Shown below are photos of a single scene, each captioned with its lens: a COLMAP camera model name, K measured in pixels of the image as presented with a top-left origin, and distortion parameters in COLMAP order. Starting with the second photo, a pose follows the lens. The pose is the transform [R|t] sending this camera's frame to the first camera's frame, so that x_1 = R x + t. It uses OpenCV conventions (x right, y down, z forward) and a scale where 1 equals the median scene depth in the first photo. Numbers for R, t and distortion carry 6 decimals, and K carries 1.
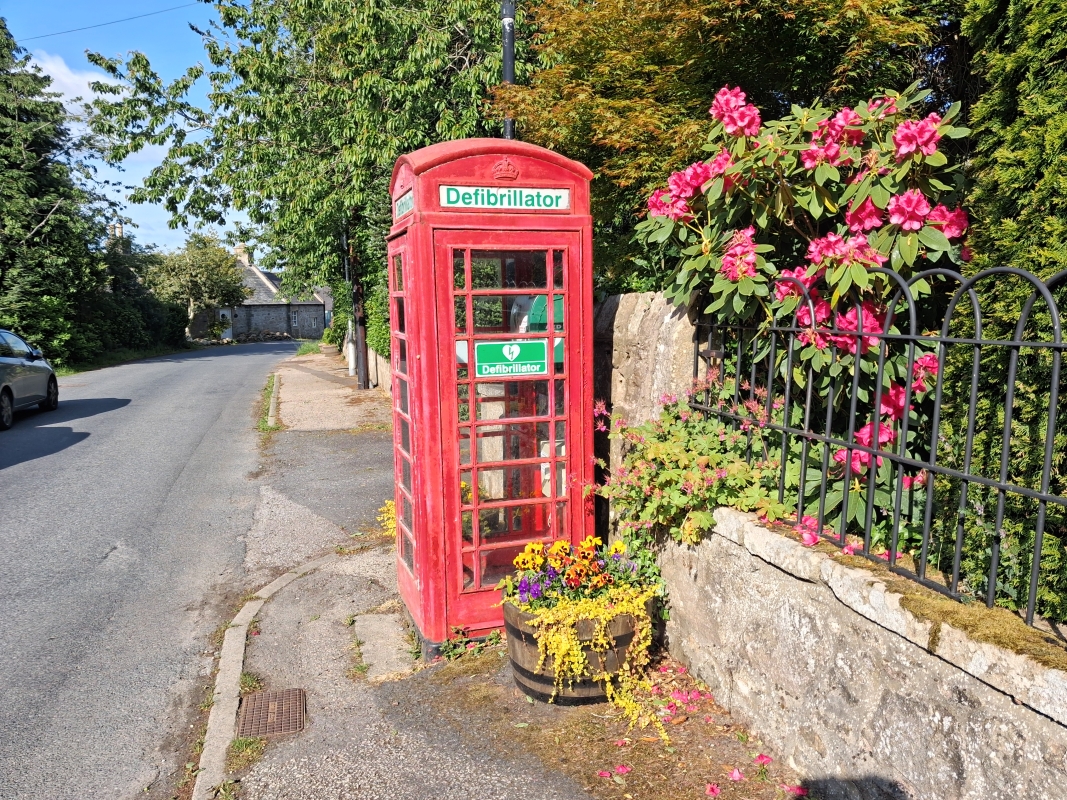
lens RADIAL K [[836.1, 0, 588.0], [0, 836.1, 400.6], [0, 0, 1]] dist [0.110901, -0.437421]
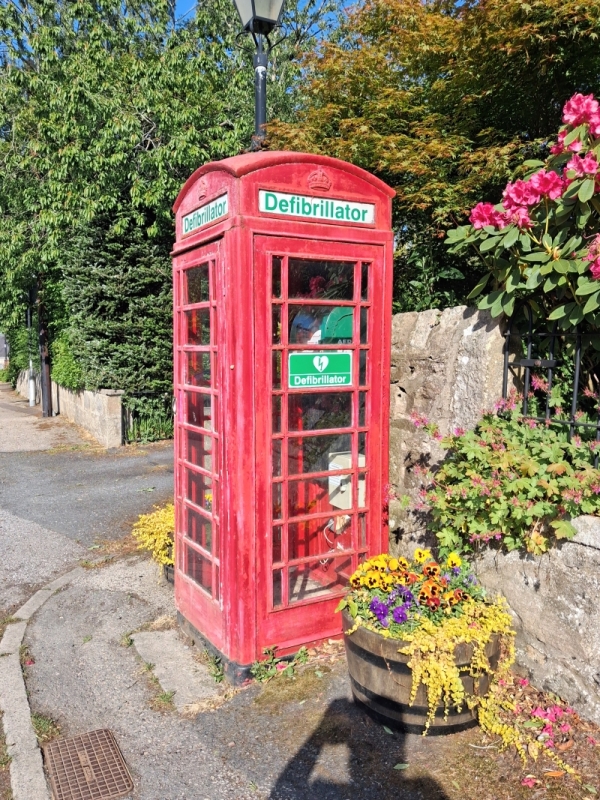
lens RADIAL K [[630.9, 0, 300.0], [0, 630.9, 400.0], [0, 0, 1]] dist [0.001751, -0.064833]
pose [[0.987244, -0.004363, 0.159153, -0.233413], [0.011259, 0.999035, -0.042453, 0.016754], [-0.158814, 0.043703, 0.986341, 0.270300]]
